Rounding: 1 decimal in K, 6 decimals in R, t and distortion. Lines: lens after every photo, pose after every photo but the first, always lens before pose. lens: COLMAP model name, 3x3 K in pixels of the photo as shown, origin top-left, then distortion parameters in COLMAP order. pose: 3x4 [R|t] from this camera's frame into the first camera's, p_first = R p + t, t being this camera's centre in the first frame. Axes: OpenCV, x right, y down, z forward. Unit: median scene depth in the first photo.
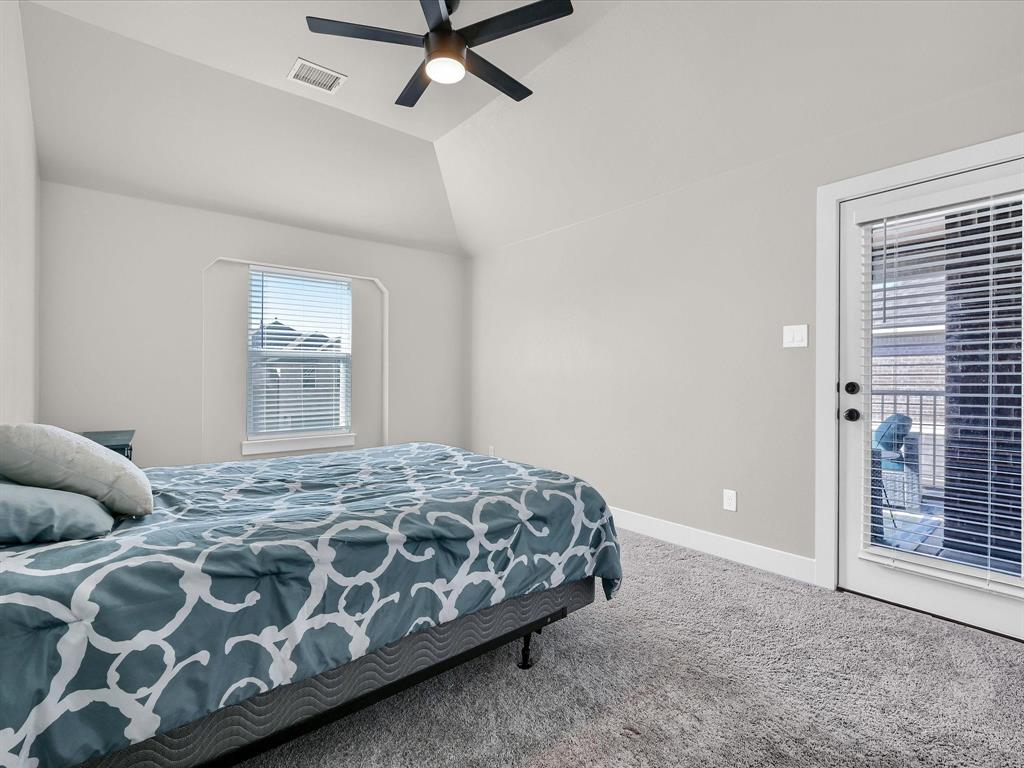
lens RADIAL K [[487.9, 0, 516.7], [0, 487.9, 382.4], [0, 0, 1]] dist [0.001706, 0.000776]
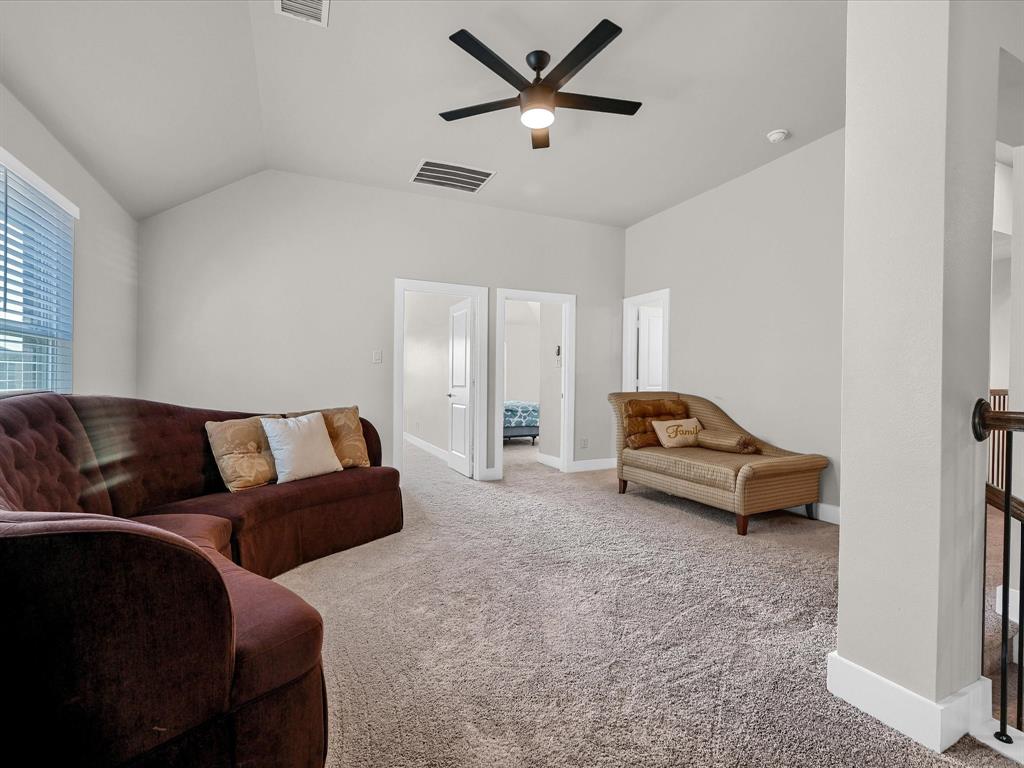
lens RADIAL K [[487.9, 0, 516.7], [0, 487.9, 382.4], [0, 0, 1]] dist [0.001706, 0.000776]
pose [[0.981725, 0.006270, -0.190201, 0.801266], [-0.004720, 0.999952, 0.008601, -0.016884], [0.190246, -0.007546, 0.981707, -3.710203]]
